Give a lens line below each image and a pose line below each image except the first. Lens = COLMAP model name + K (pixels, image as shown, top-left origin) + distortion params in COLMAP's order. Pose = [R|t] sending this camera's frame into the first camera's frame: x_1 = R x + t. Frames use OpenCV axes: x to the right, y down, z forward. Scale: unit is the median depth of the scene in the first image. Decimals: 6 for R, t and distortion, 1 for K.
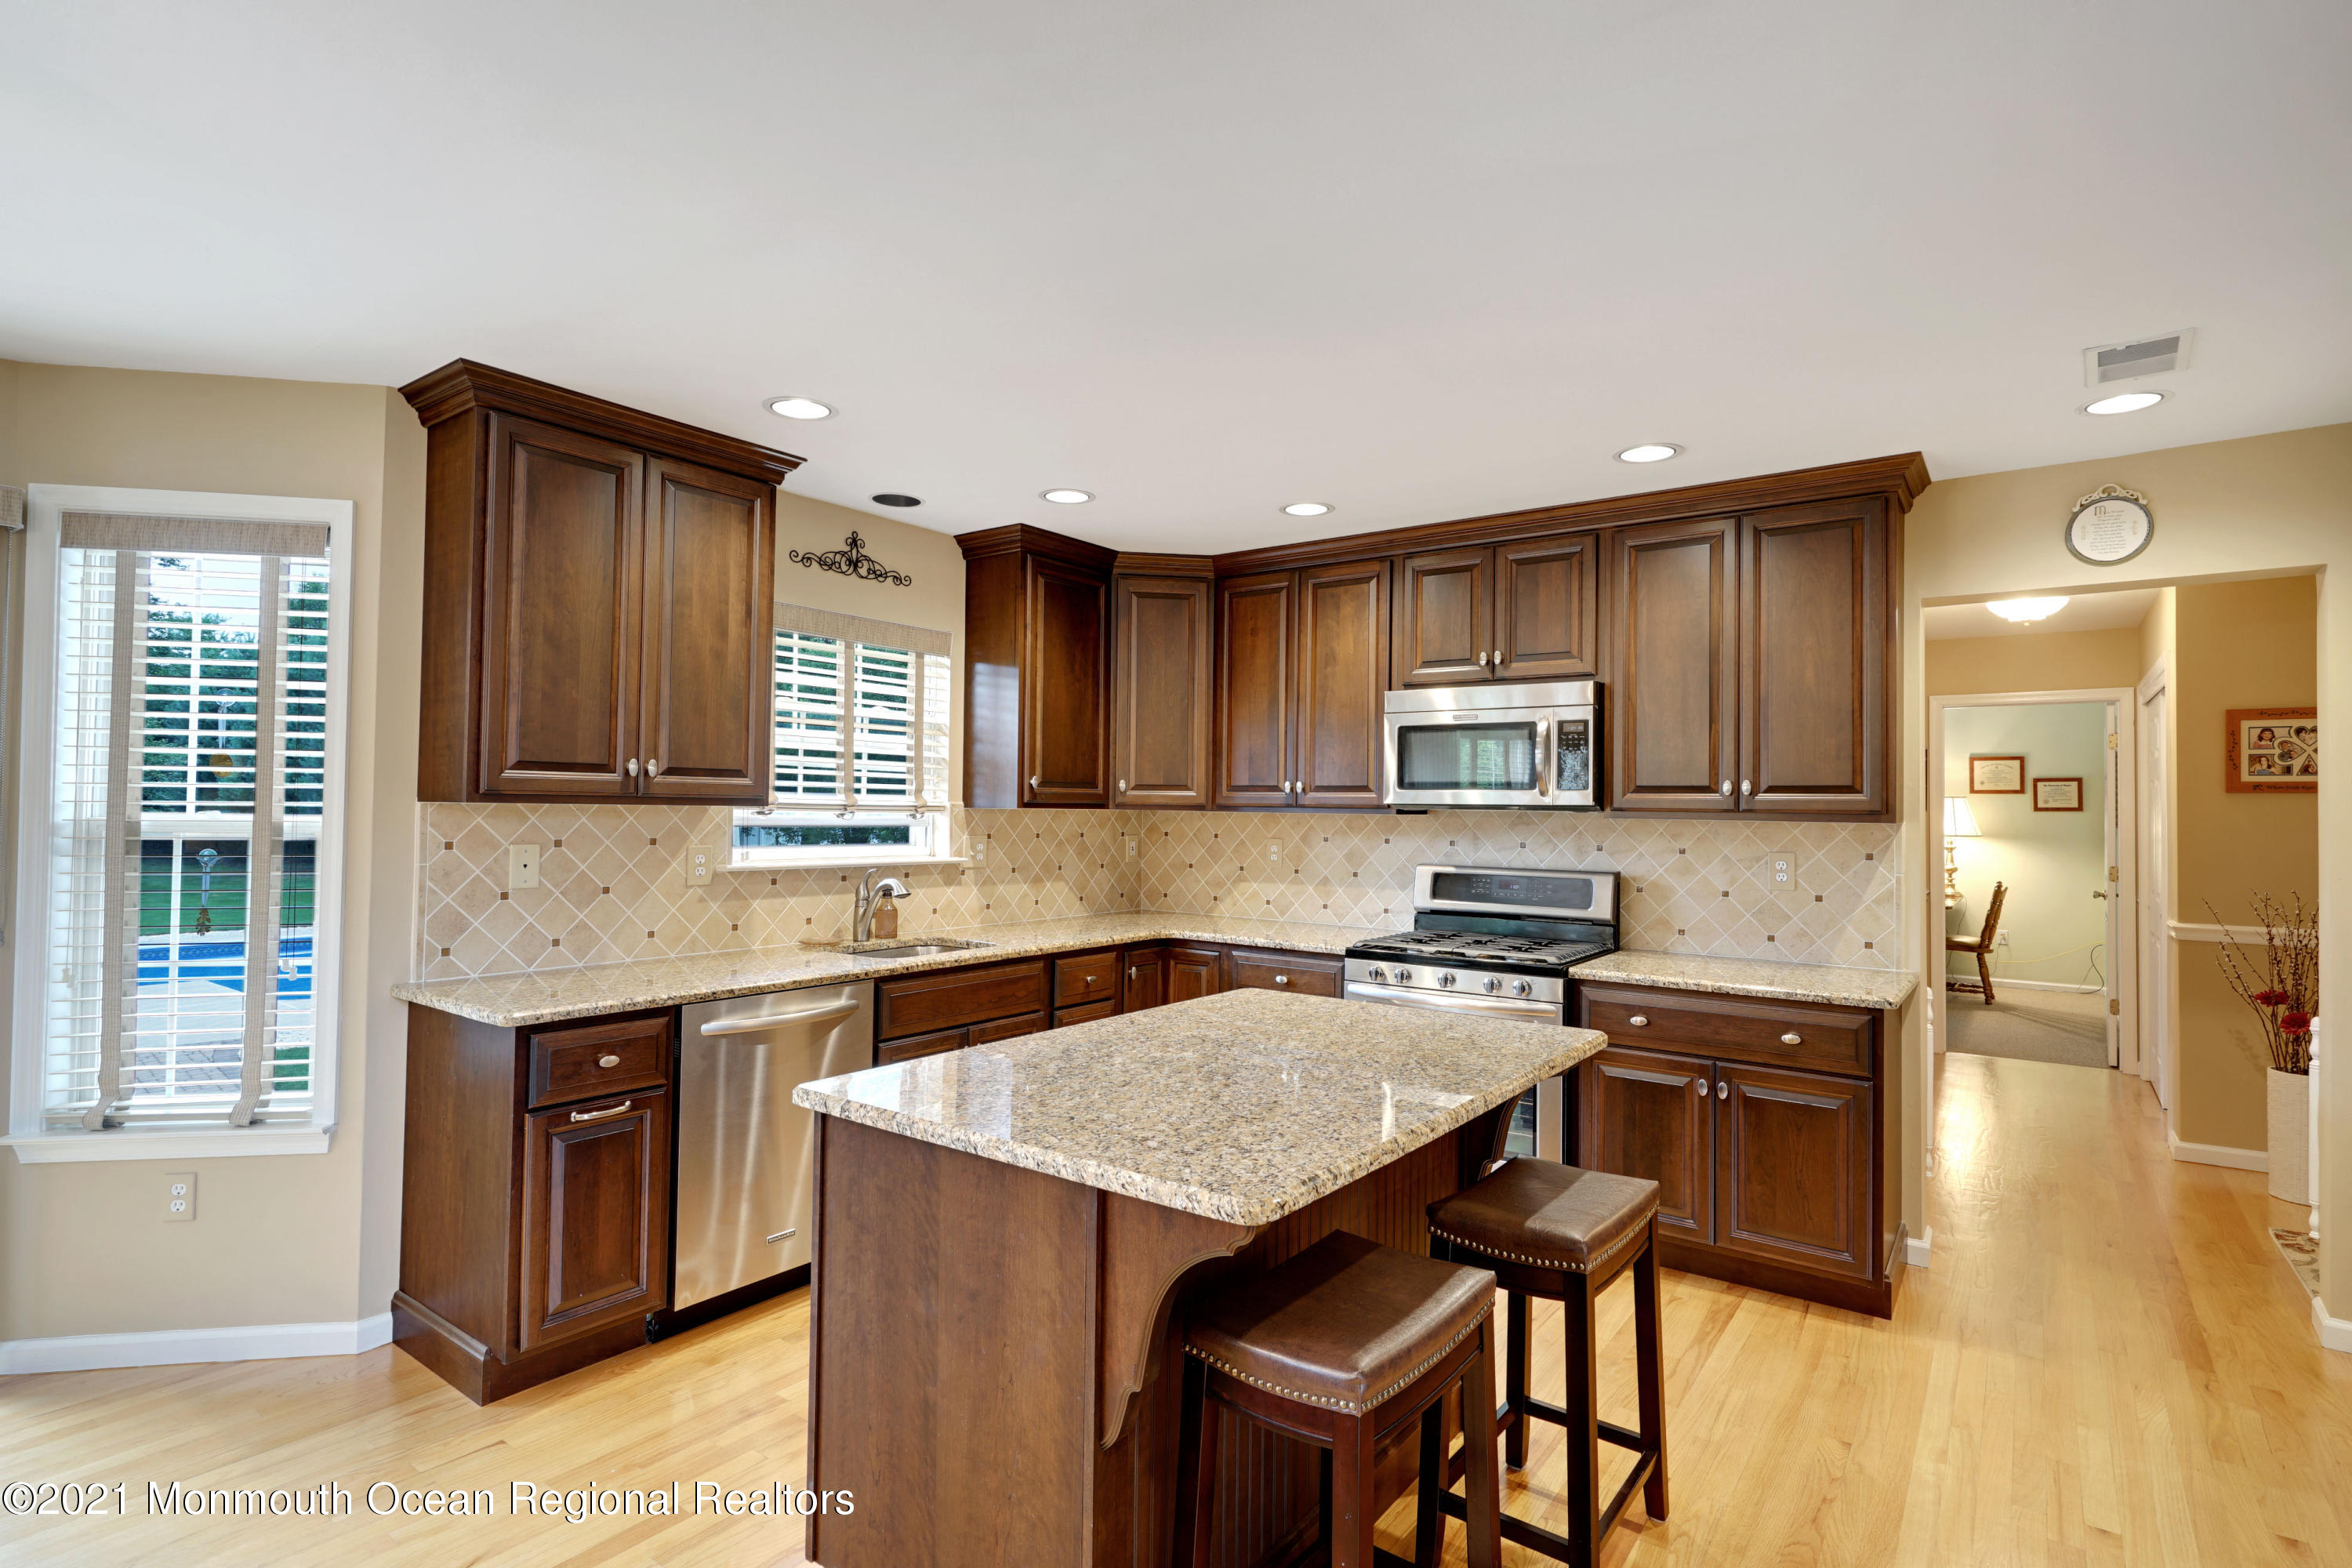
lens RADIAL K [[1154.9, 0, 1185.8], [0, 1154.9, 784.8], [0, 0, 1]] dist [0.000346, 0.000788]
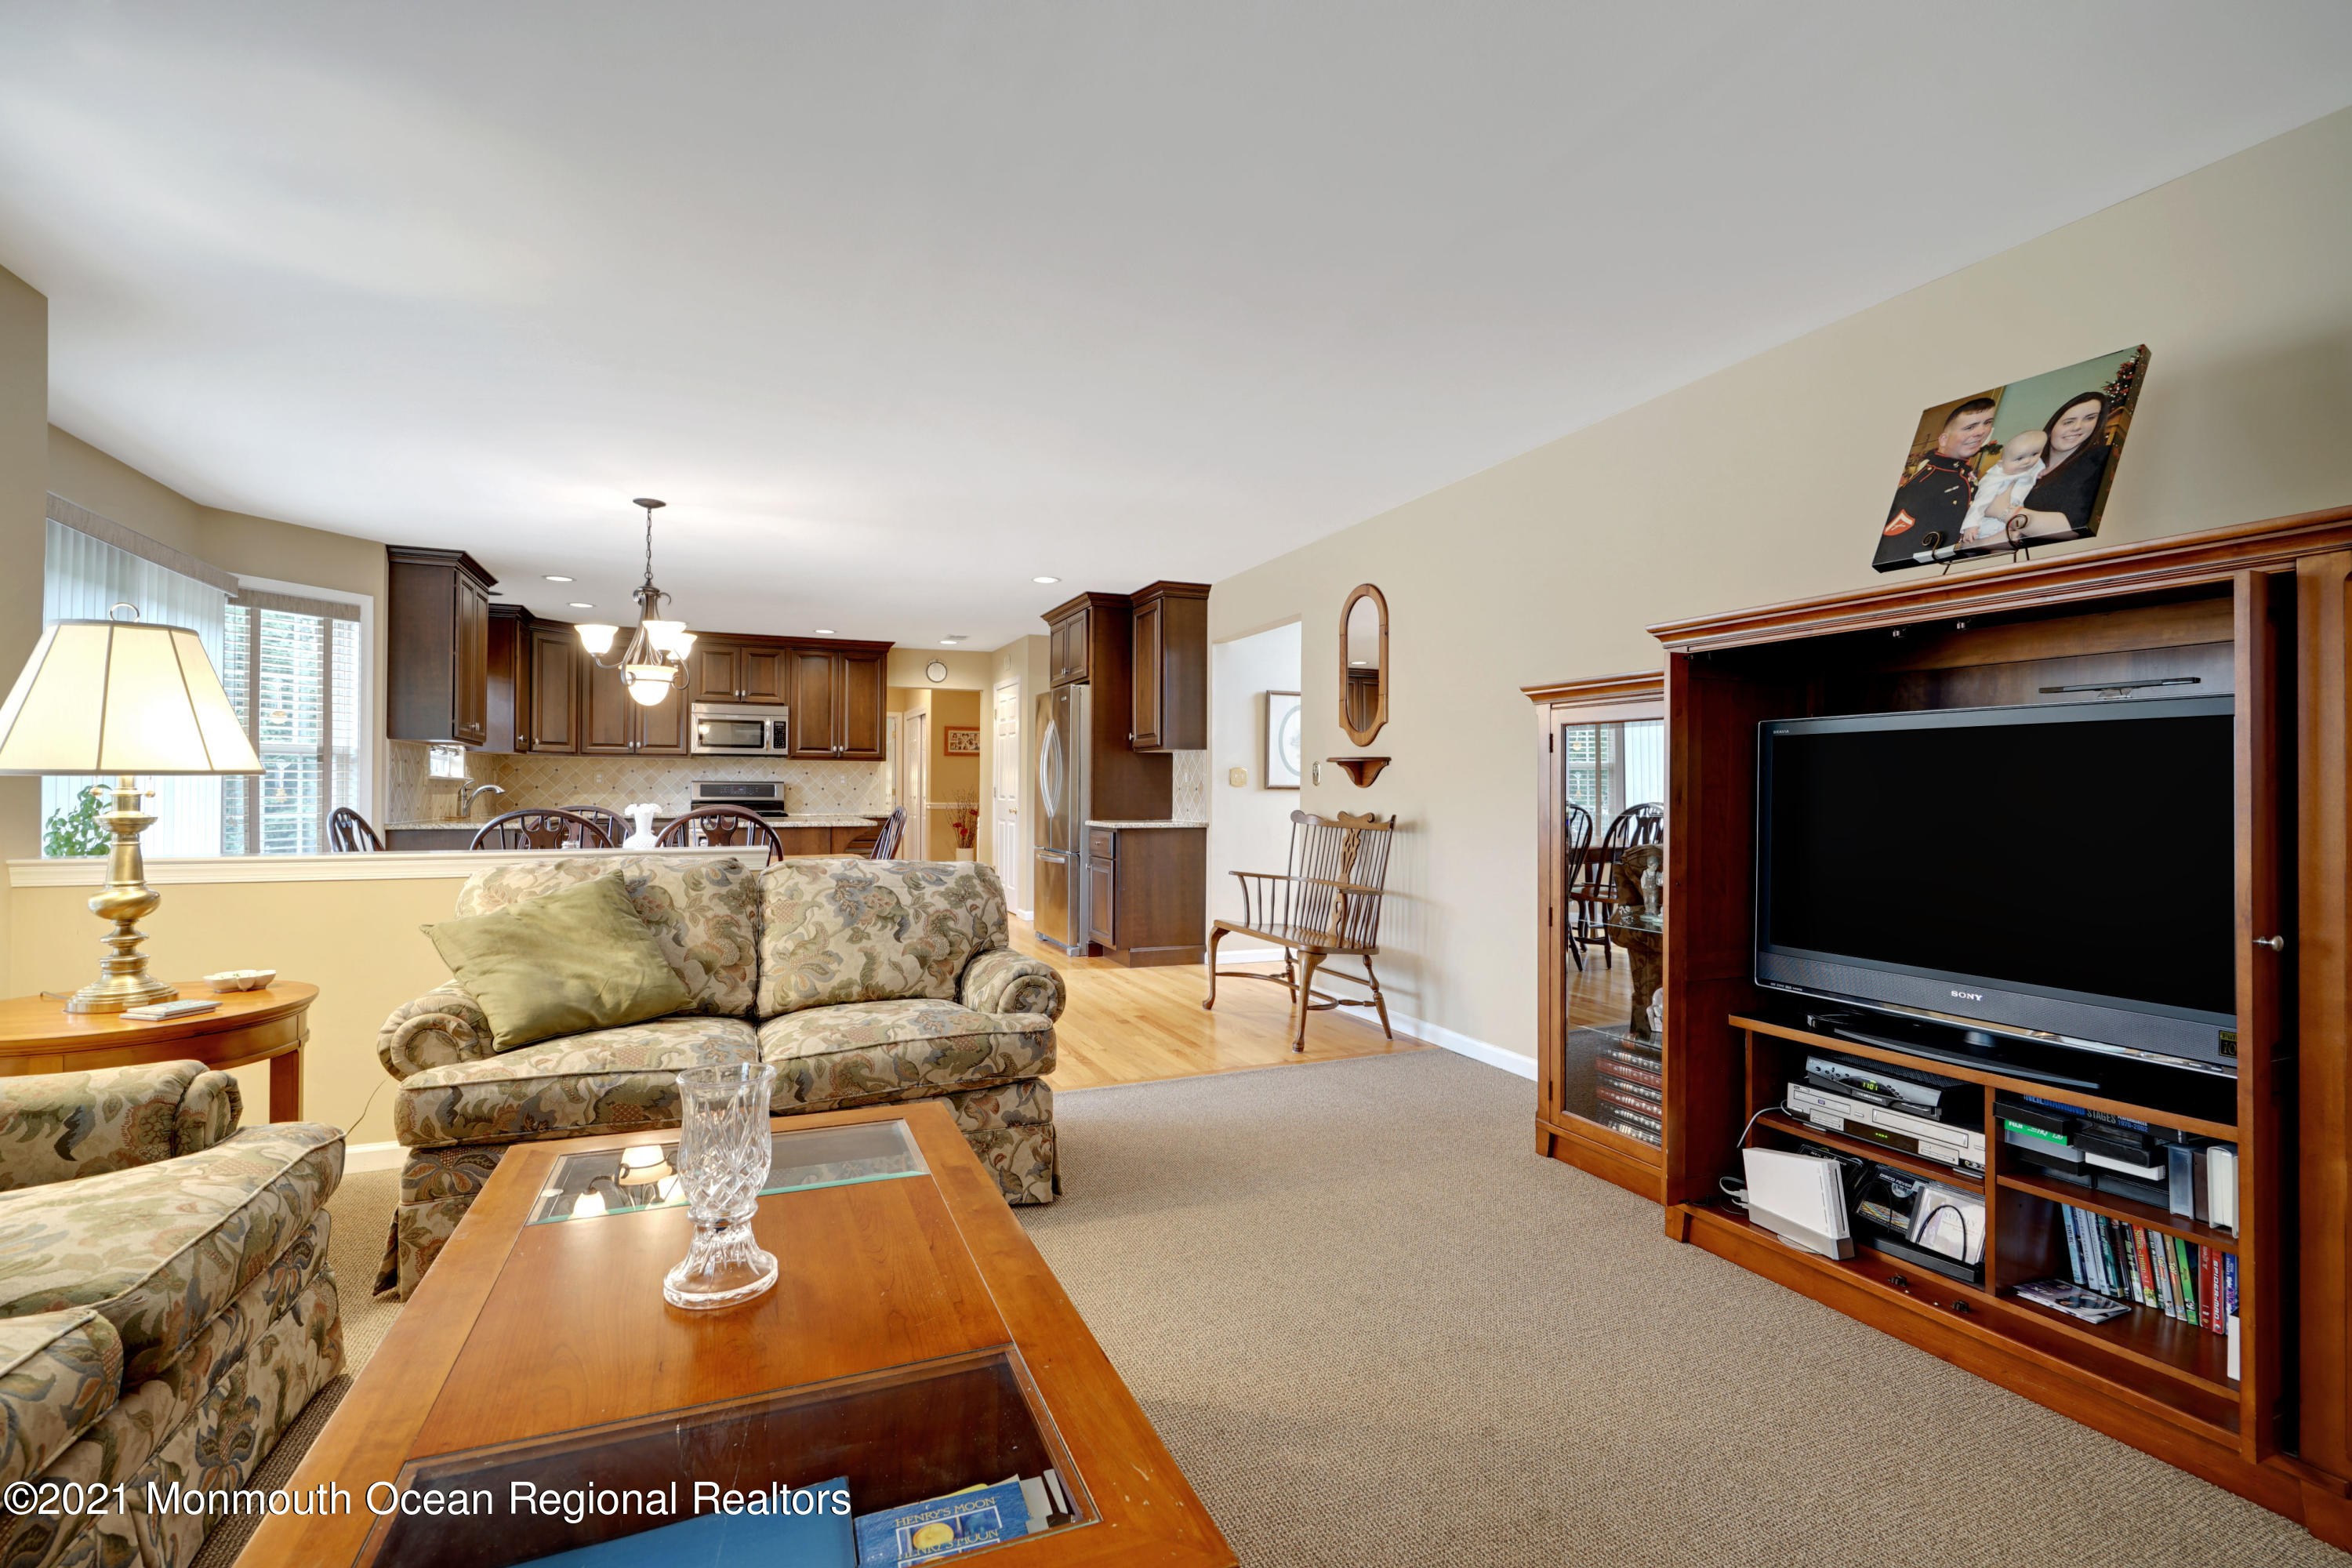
lens RADIAL K [[1073.6, 0, 1176.0], [0, 1073.6, 784.0], [0, 0, 1]] dist [0.000275, 0.000011]
pose [[0.511268, -0.003506, 0.859414, -1.216210], [-0.014745, 0.999809, 0.012851, 0.037886], [-0.859295, -0.019243, 0.511119, -0.945597]]
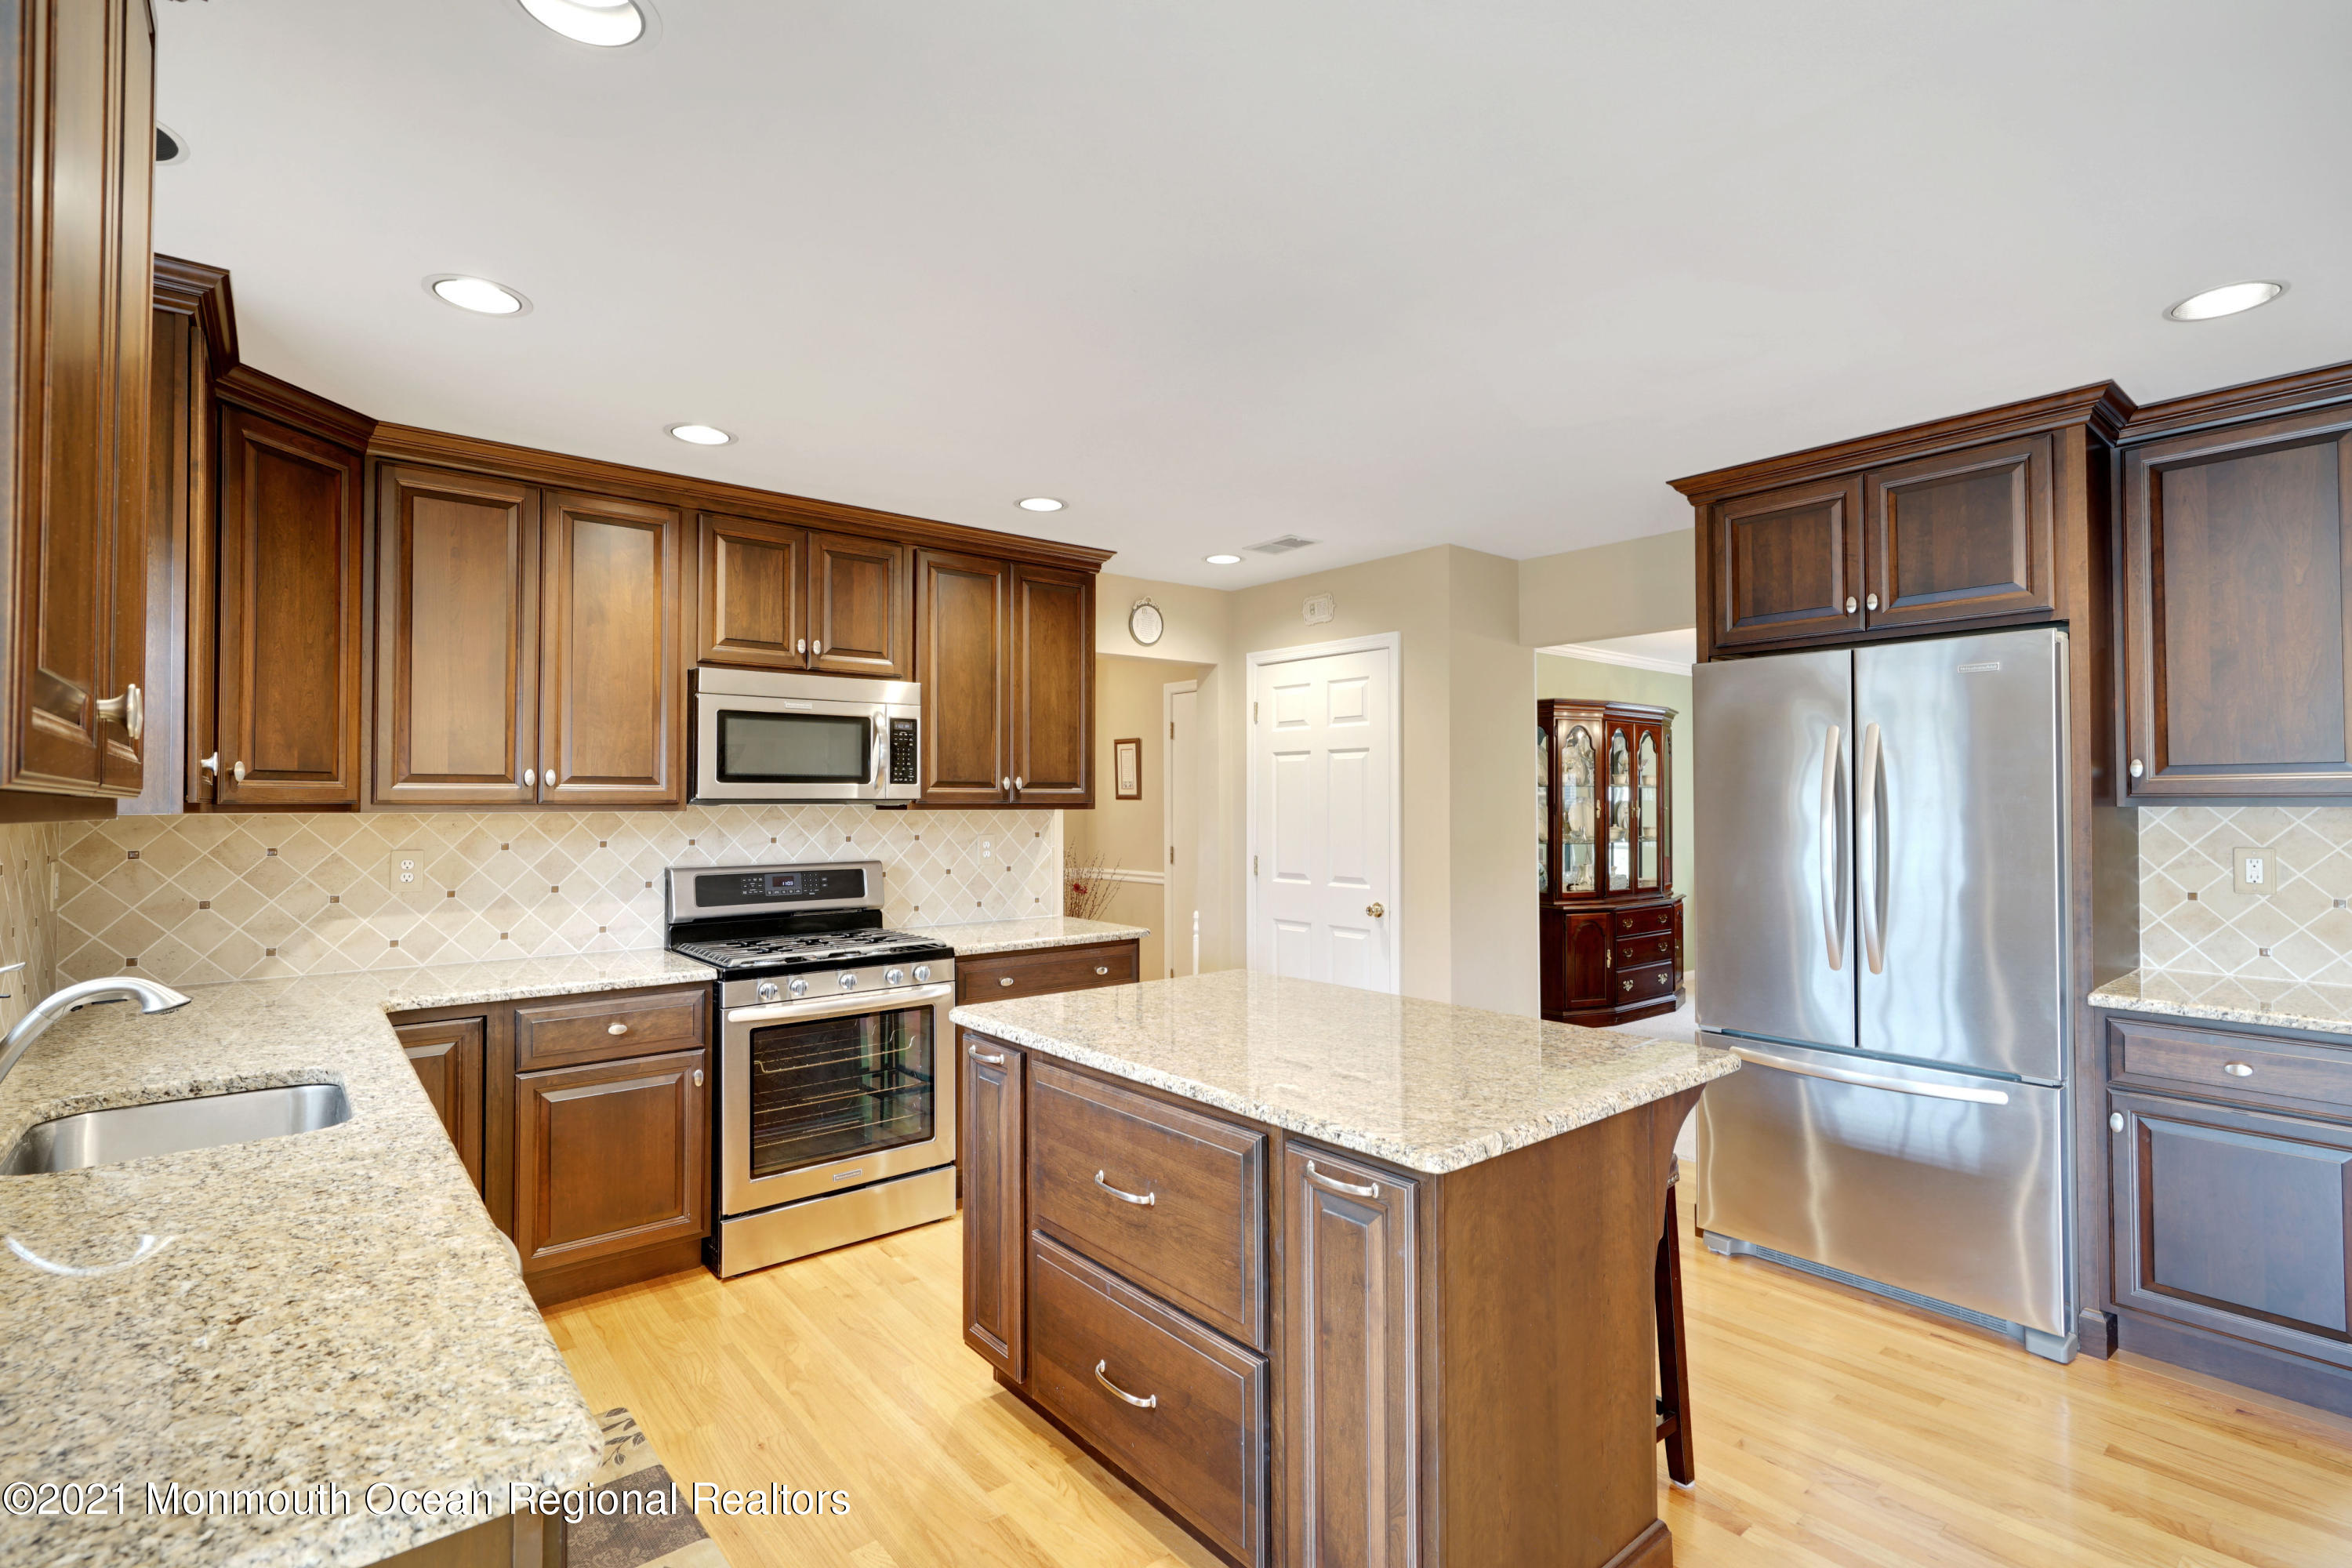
lens RADIAL K [[1089.5, 0, 1176.0], [0, 1089.5, 784.0], [0, 0, 1]] dist [-0.000535, 0.000041]
pose [[0.240953, 0.003088, 0.970532, -0.553118], [-0.013199, 0.999913, 0.000095, 0.000797], [-0.970447, -0.012833, 0.240973, 0.488380]]
